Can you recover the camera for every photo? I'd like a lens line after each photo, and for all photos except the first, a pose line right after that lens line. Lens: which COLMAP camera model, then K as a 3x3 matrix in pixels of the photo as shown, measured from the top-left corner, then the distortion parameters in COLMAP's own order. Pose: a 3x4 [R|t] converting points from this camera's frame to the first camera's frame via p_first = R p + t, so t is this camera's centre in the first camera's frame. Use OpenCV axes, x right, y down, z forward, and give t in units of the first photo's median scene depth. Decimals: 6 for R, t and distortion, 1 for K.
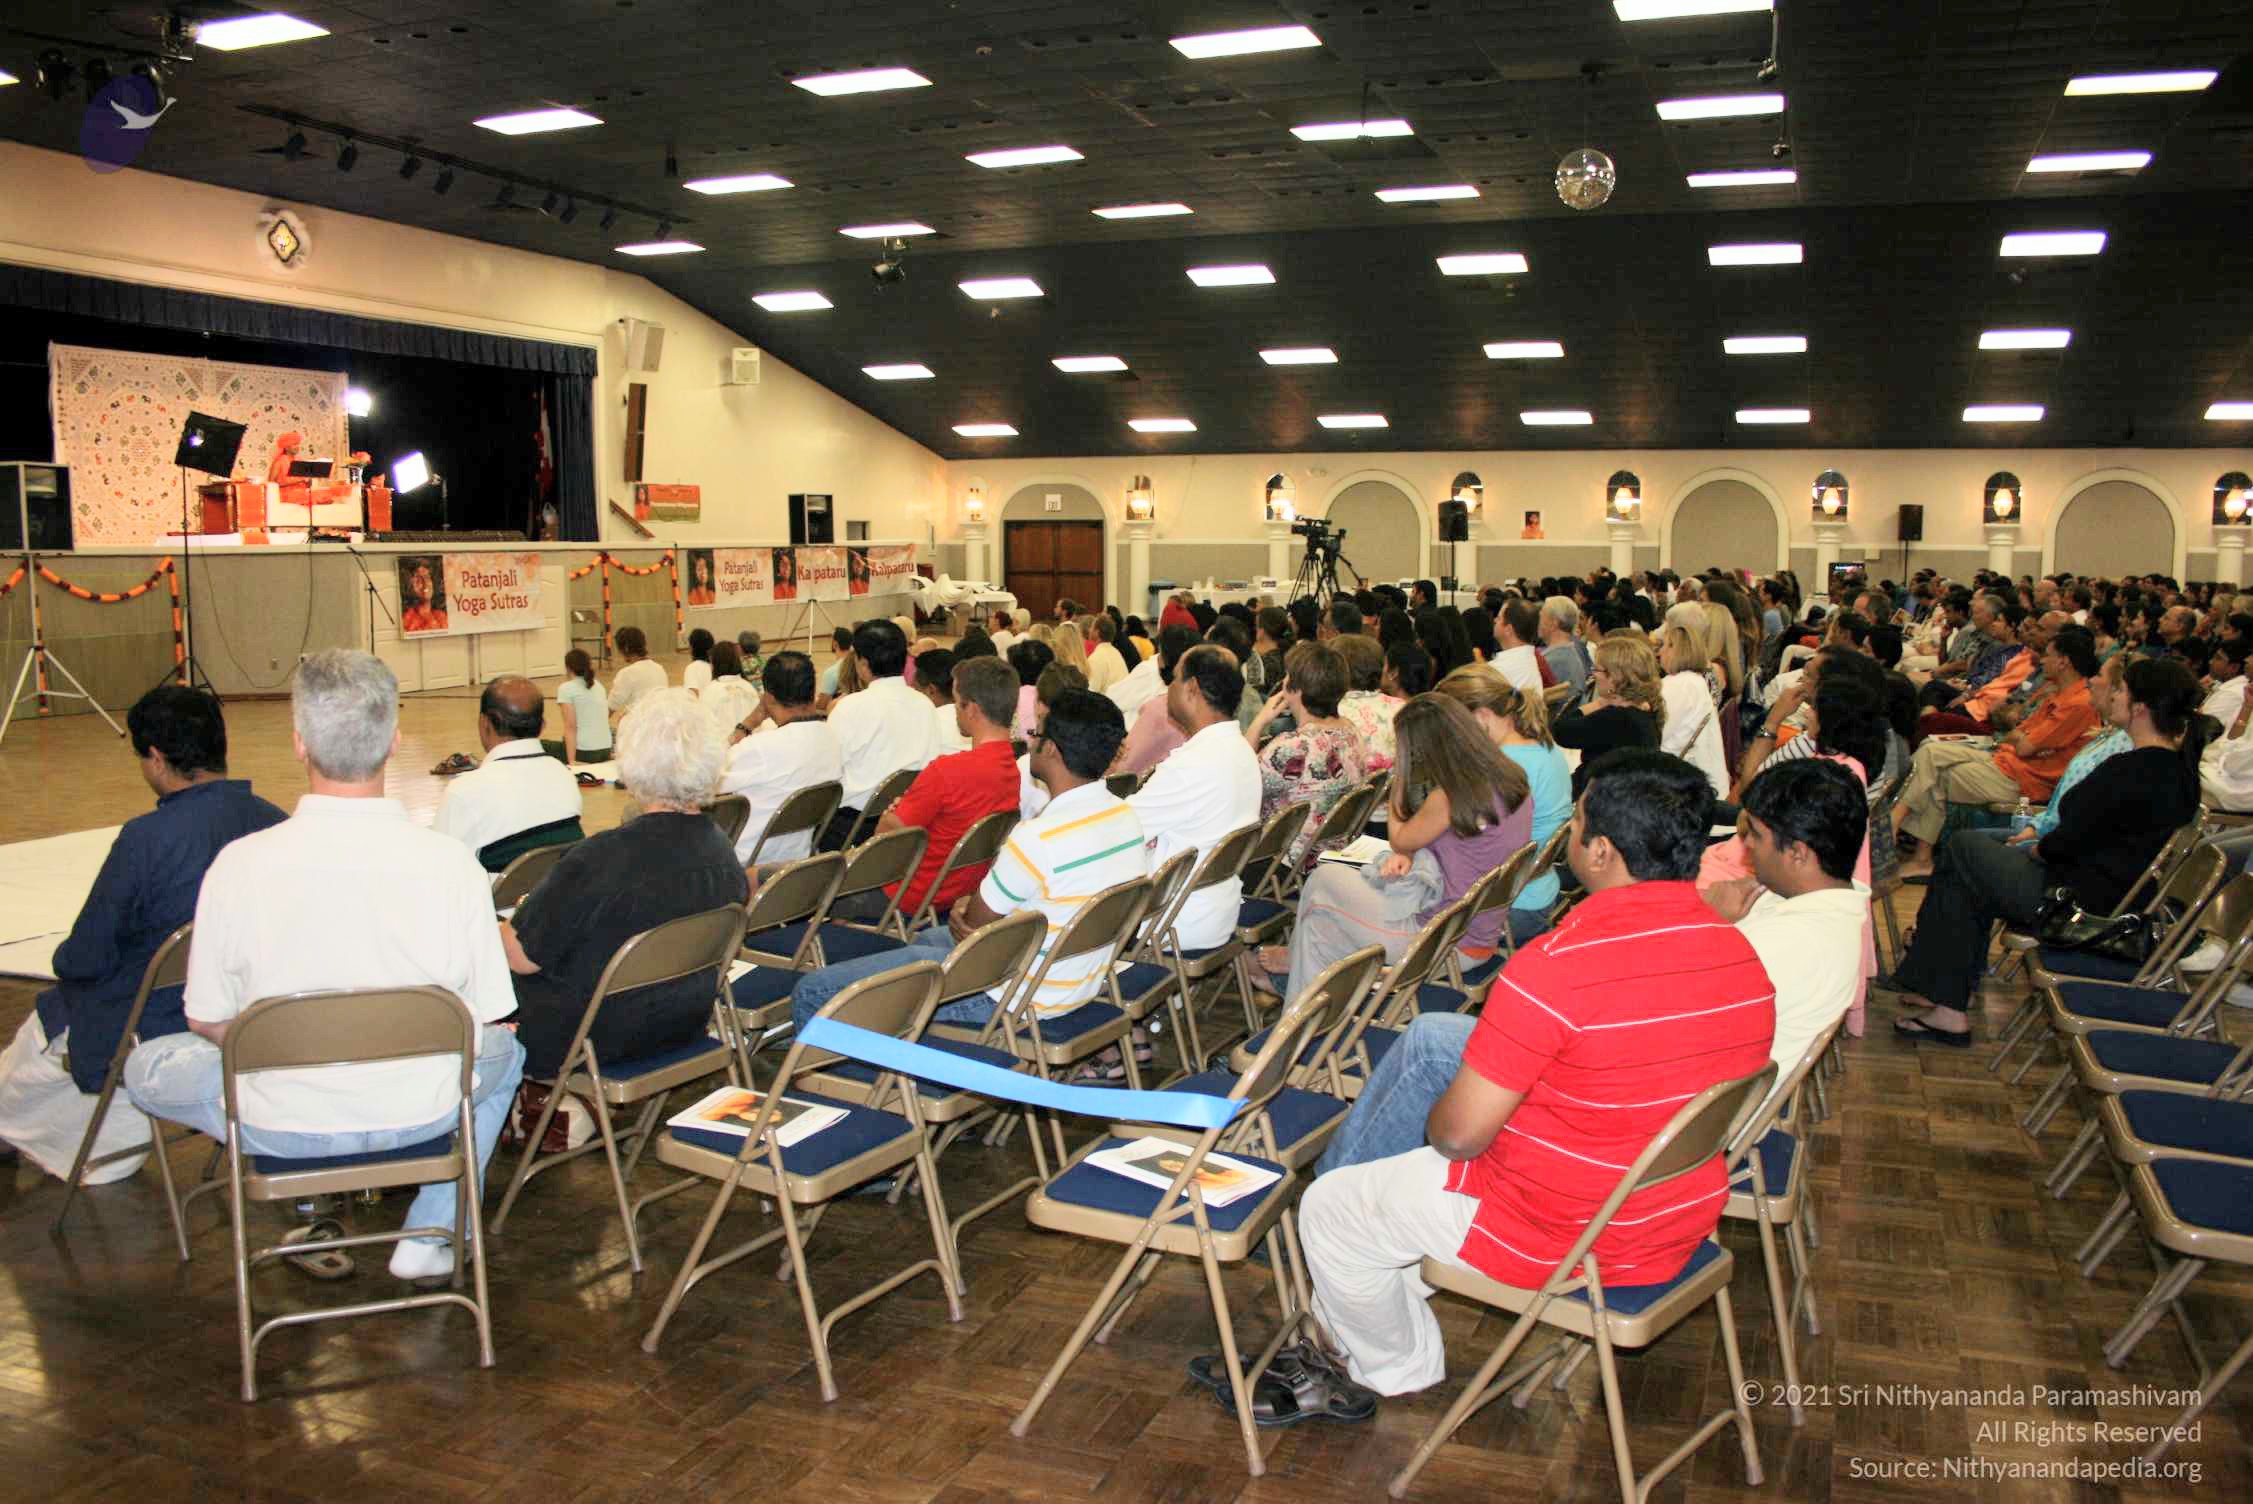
lens RADIAL K [[1924.7, 0, 1126.6], [0, 1924.7, 745.3], [0, 0, 1]] dist [-0.152270, 0.136395]
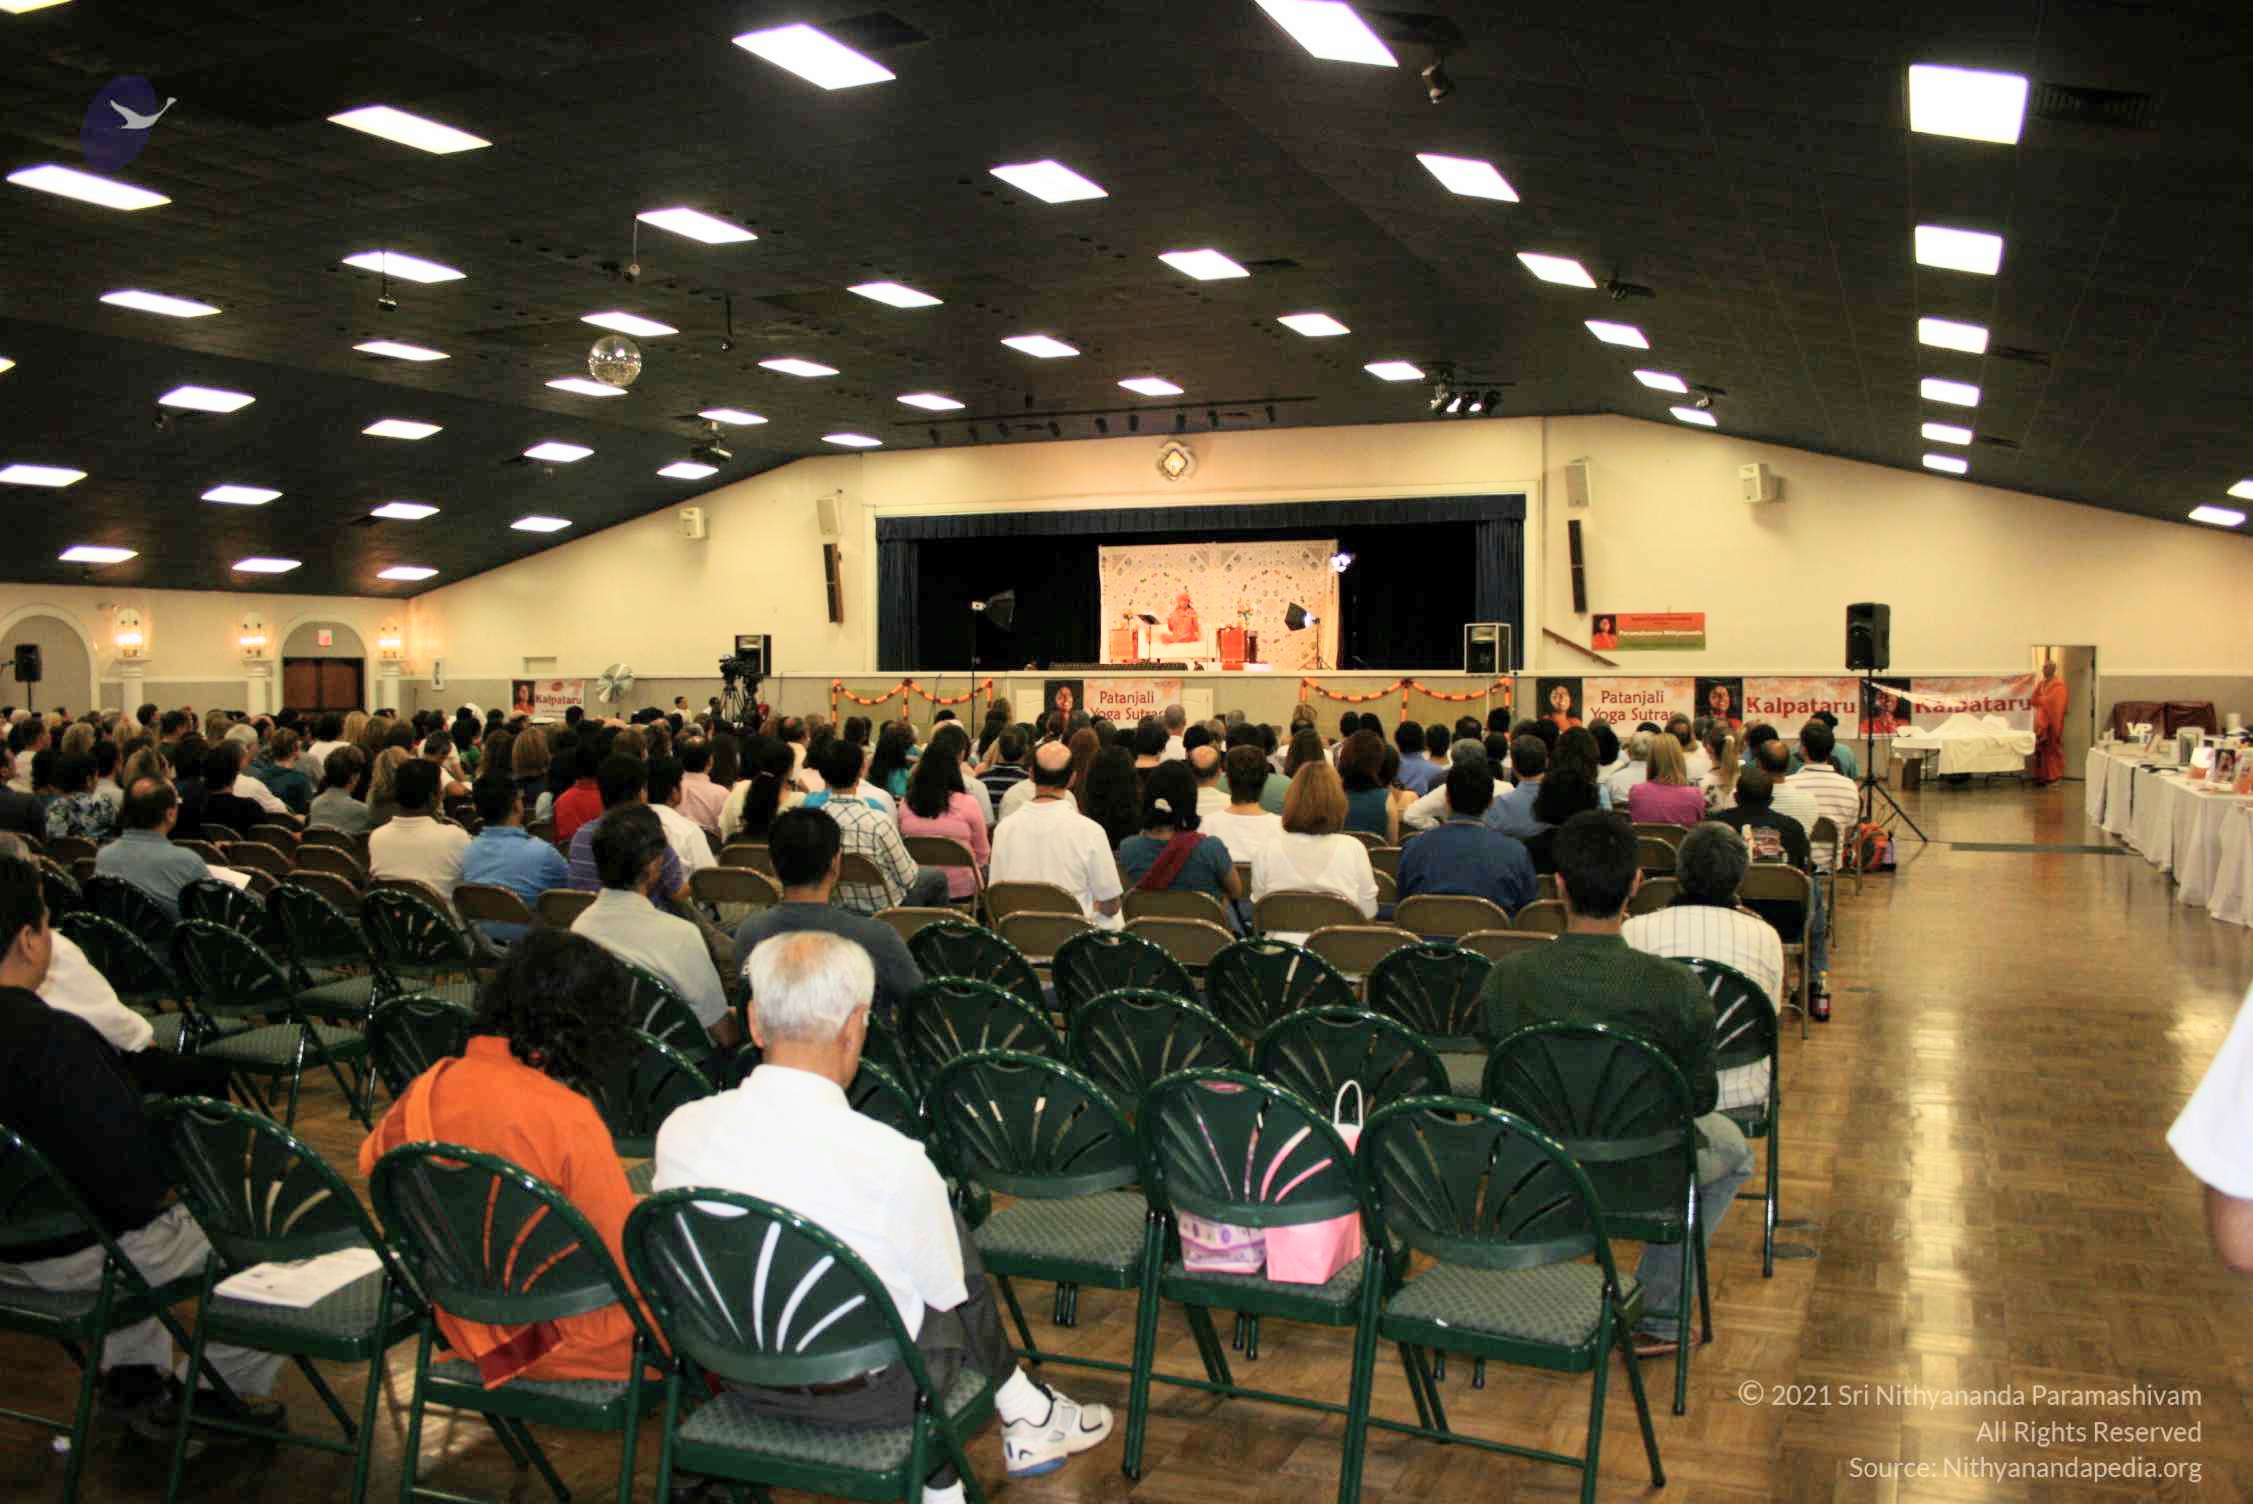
lens RADIAL K [[1924.7, 0, 1113.5], [0, 1924.7, 758.6], [0, 0, 1]] dist [-0.152270, 0.136395]
pose [[-0.041457, 0.047679, -0.998002, 1.287304], [-0.100604, 0.993585, 0.051647, -0.138215], [0.994062, 0.102544, -0.036395, 1.254114]]
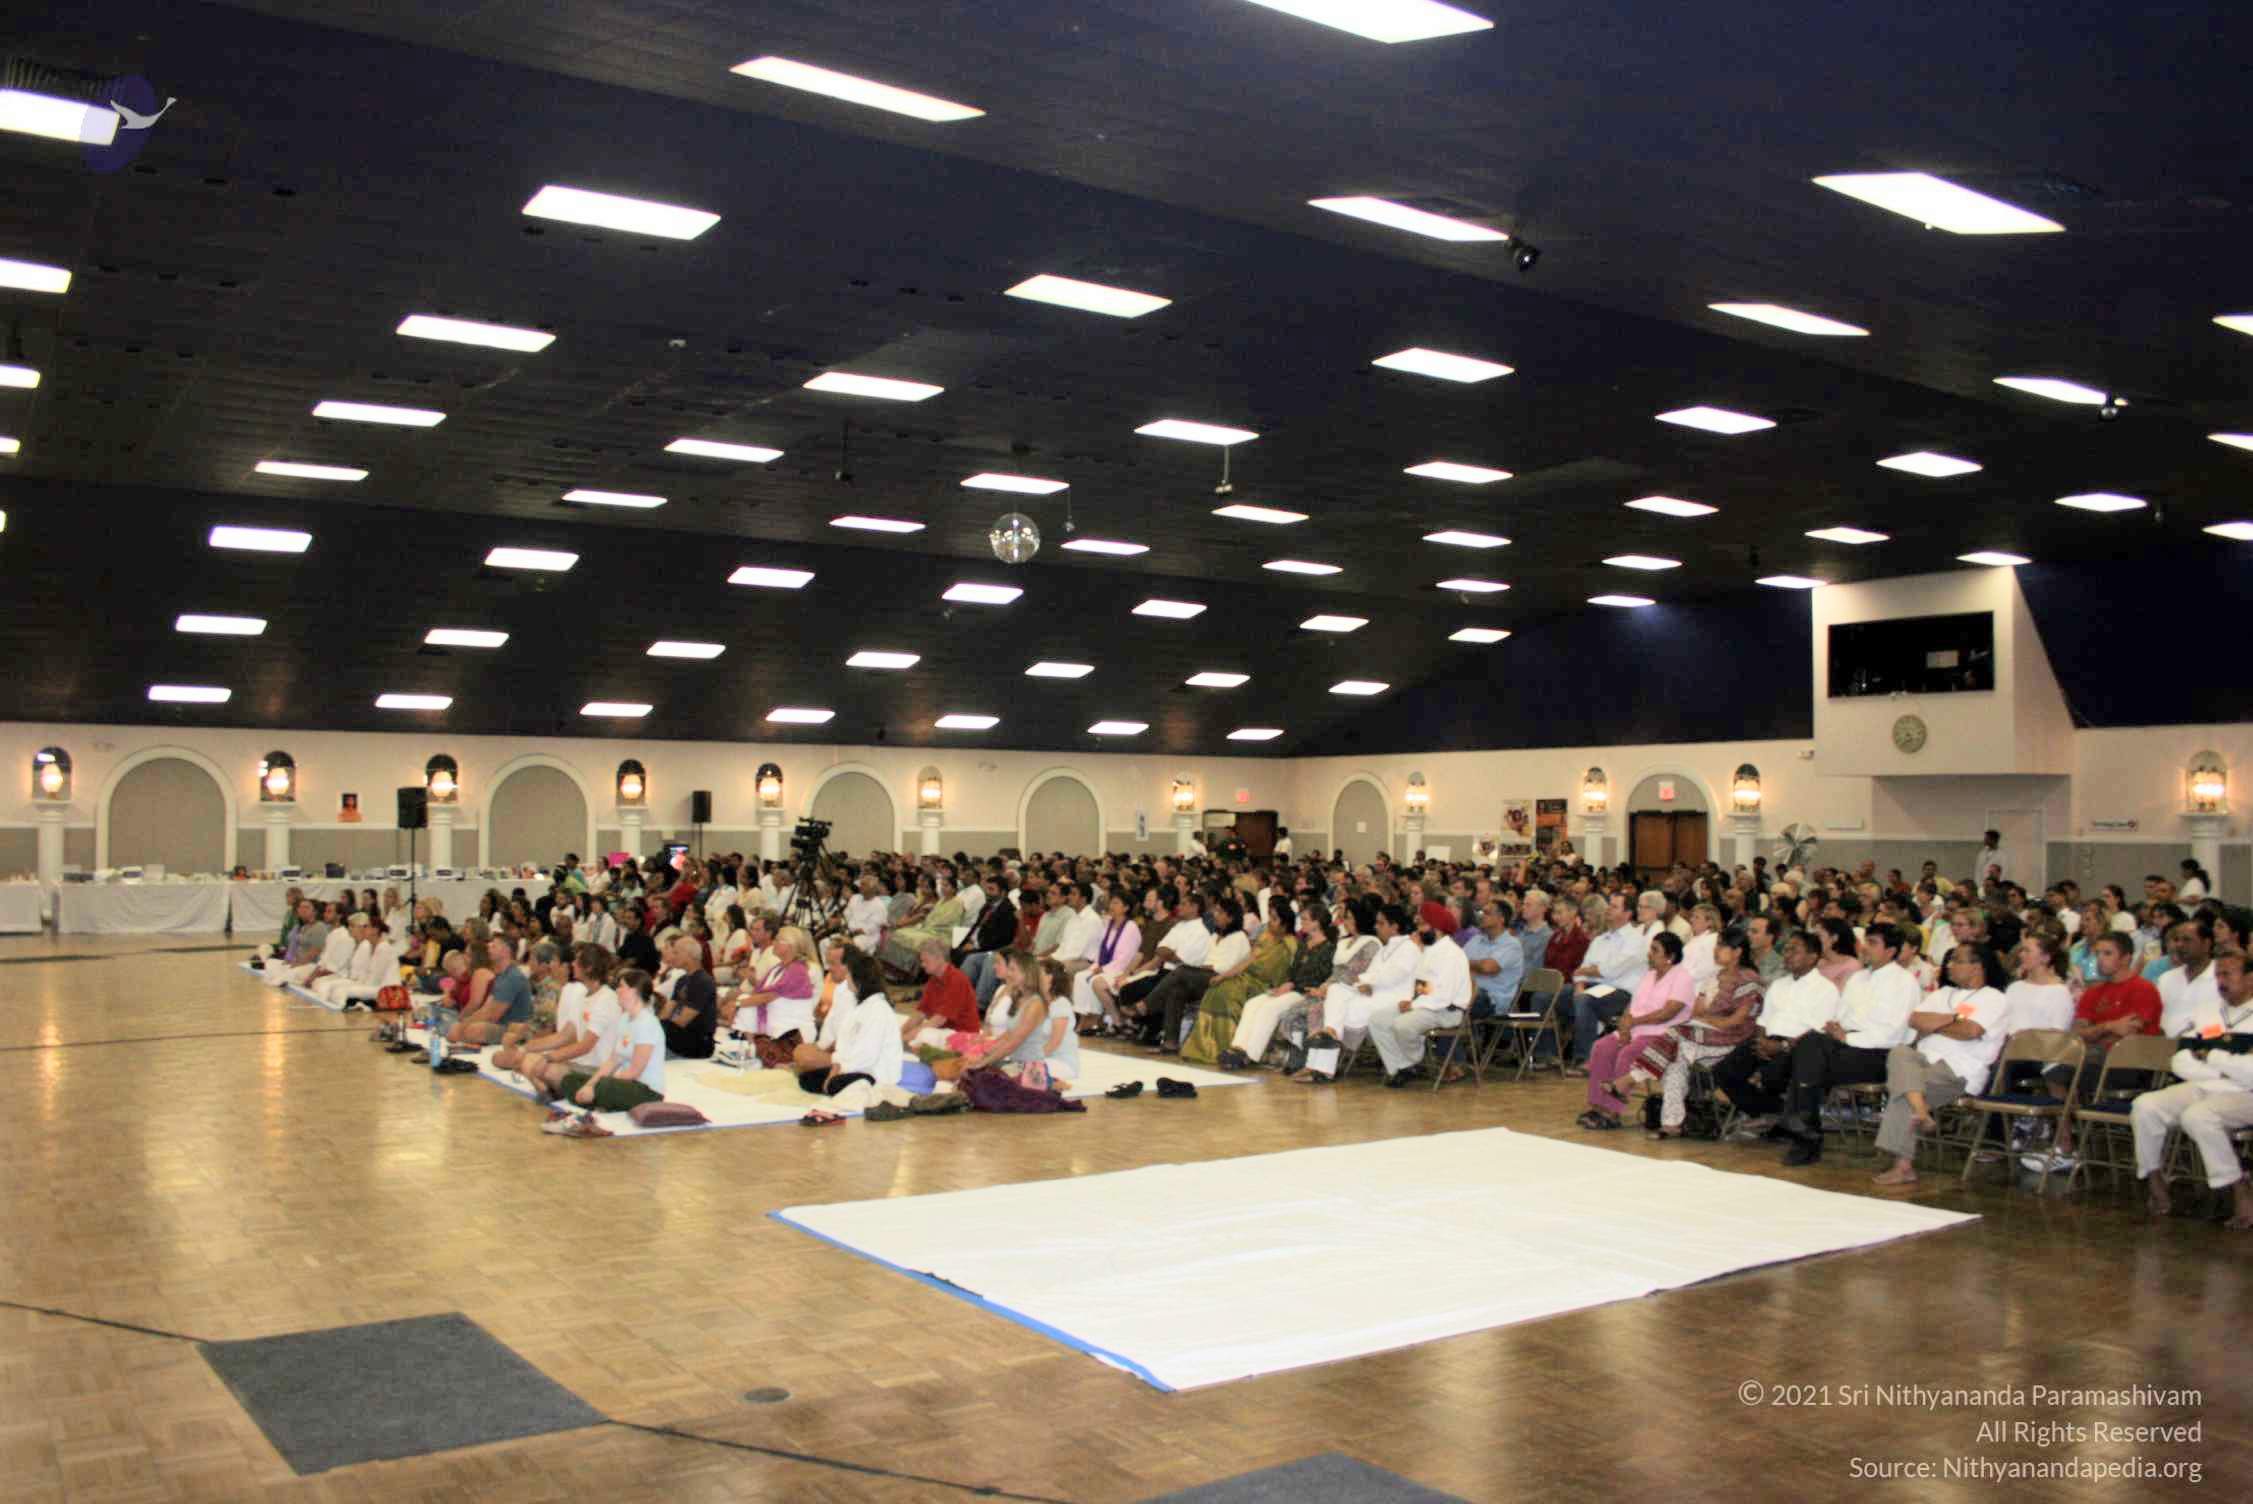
lens RADIAL K [[1924.7, 0, 1107.7], [0, 1924.7, 750.7], [0, 0, 1]] dist [-0.152270, 0.136395]
pose [[0.546250, 0.033616, 0.836947, -1.056986], [0.087341, 0.991462, -0.096827, -0.045668], [-0.833056, 0.125991, 0.538650, 0.411962]]
